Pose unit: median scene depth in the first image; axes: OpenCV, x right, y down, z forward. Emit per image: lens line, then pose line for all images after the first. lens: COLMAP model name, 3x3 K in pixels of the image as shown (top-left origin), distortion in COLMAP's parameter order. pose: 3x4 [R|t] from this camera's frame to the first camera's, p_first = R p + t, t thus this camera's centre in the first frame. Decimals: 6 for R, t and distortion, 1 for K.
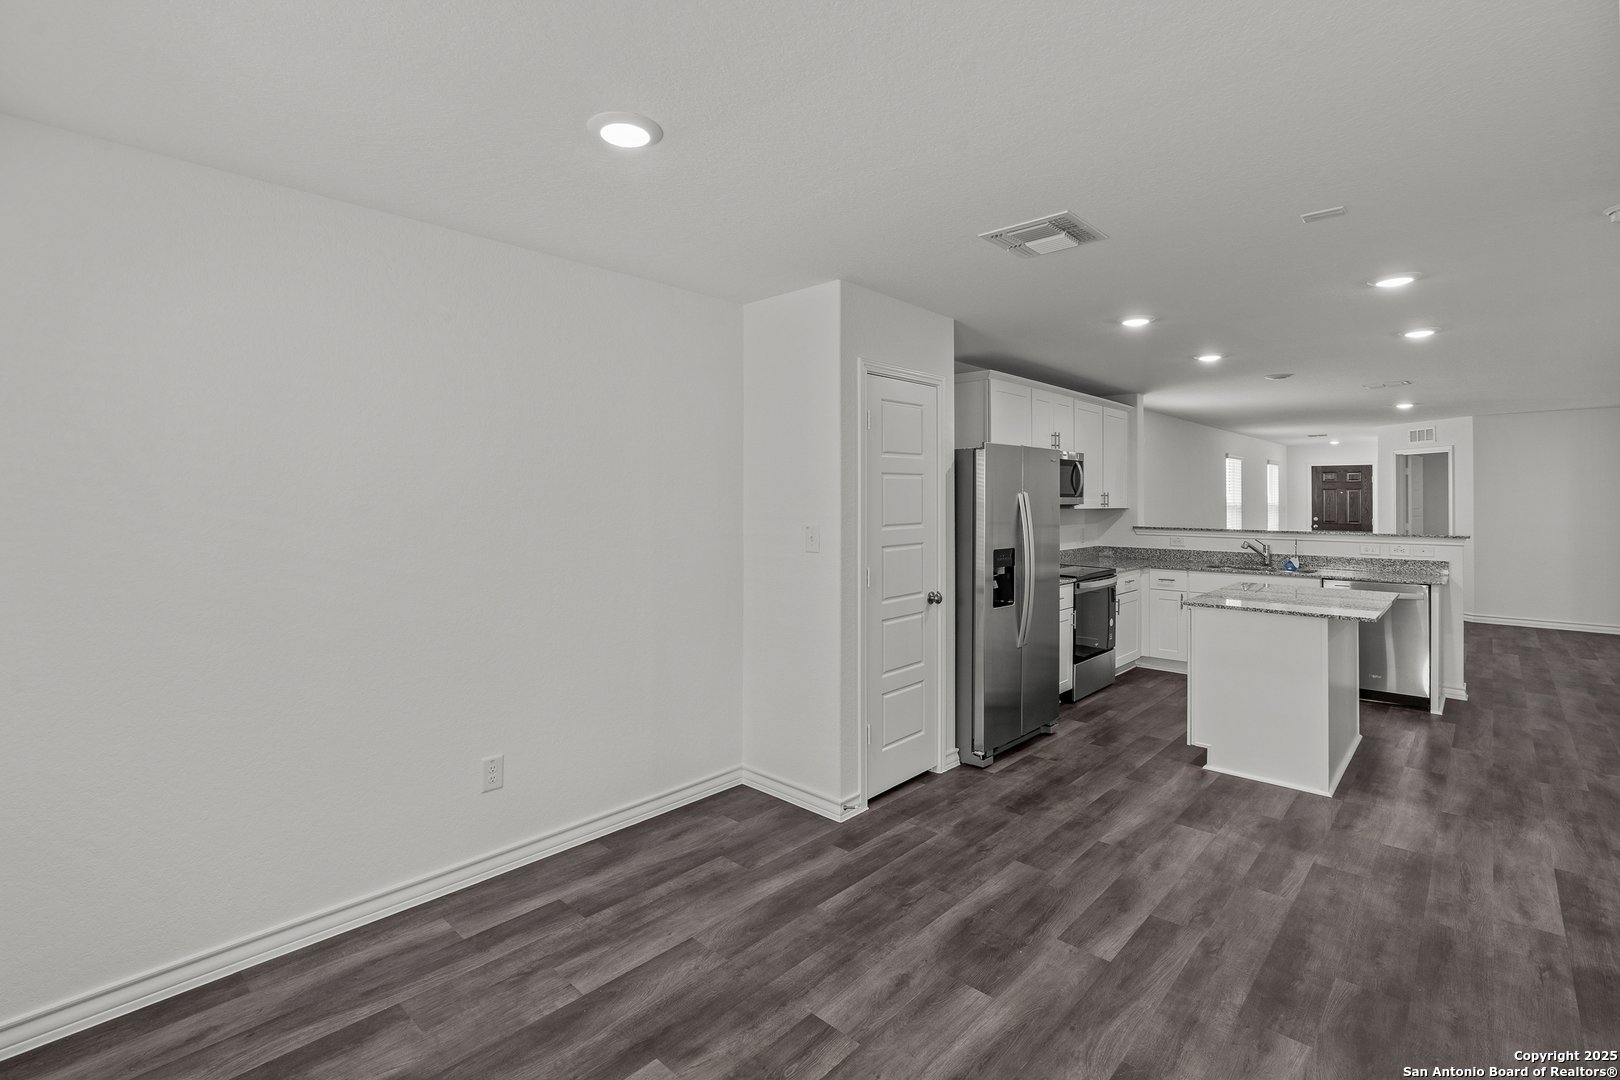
lens RADIAL K [[734.4, 0, 804.5], [0, 734.4, 496.2], [0, 0, 1]] dist [0.003044, 0.000432]
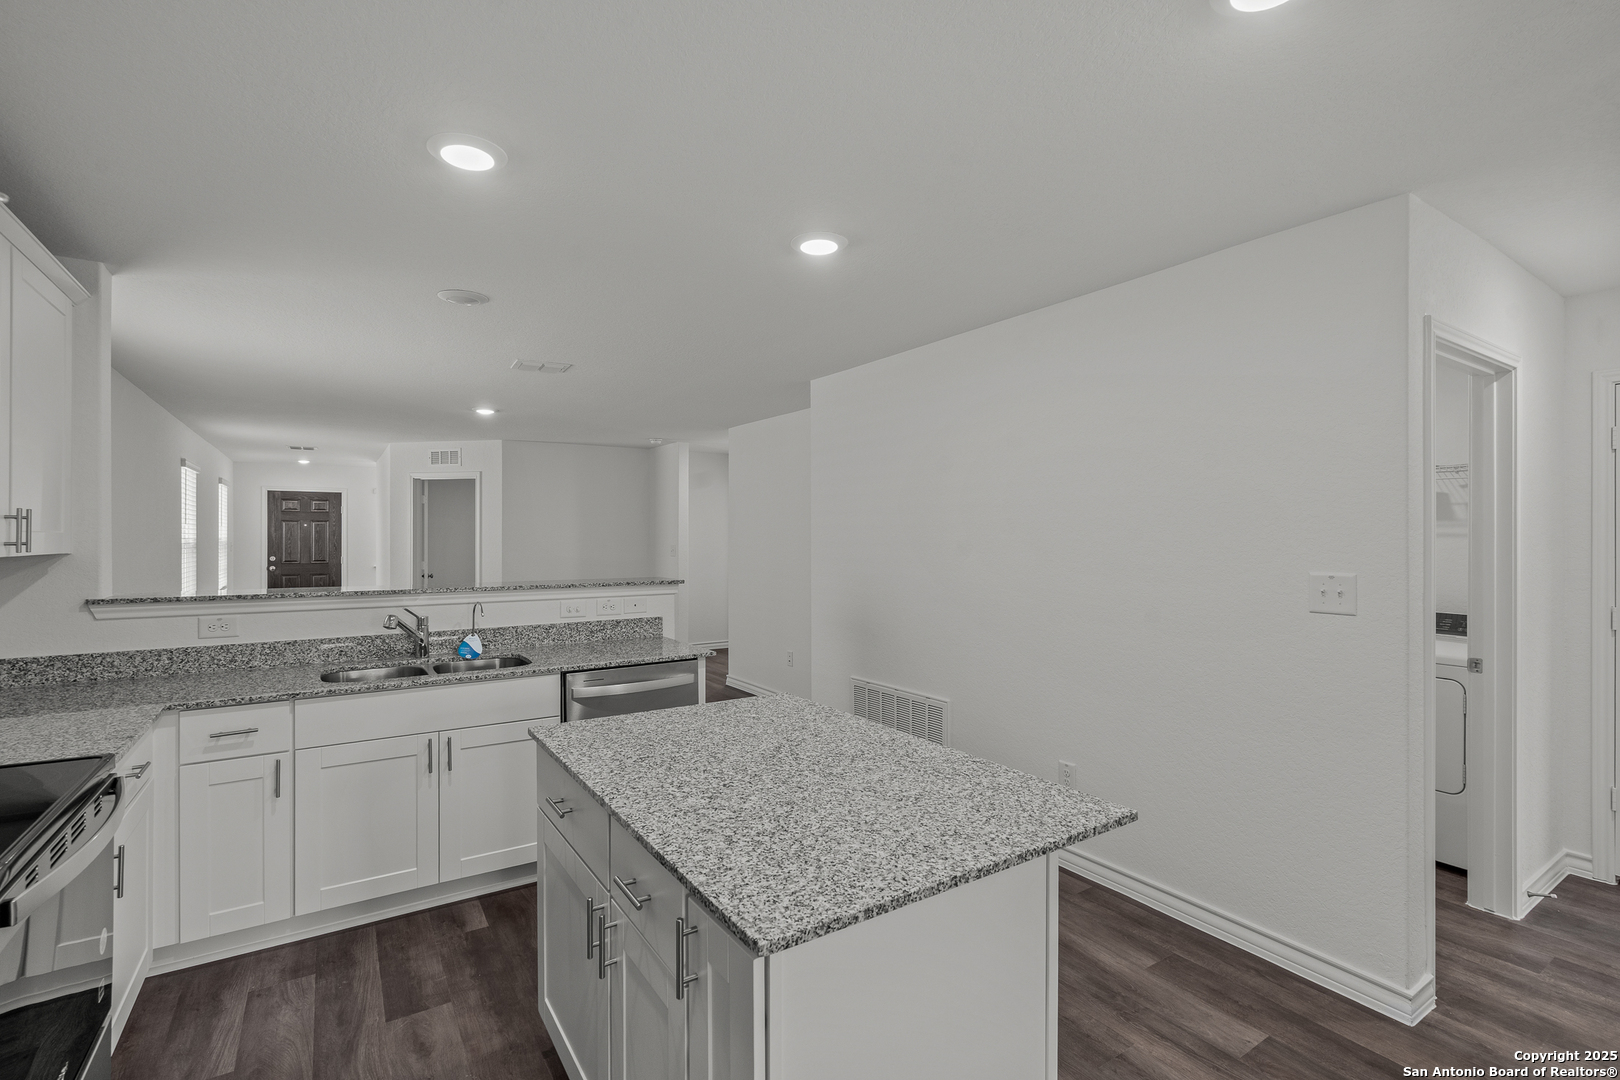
lens RADIAL K [[734.4, 0, 810.8], [0, 734.4, 535.5], [0, 0, 1]] dist [0.003044, 0.000432]
pose [[0.240124, -0.002989, 0.970738, 0.160981], [-0.002124, 0.999991, 0.003605, 0.004588], [-0.970740, -0.002928, 0.240116, 0.531815]]
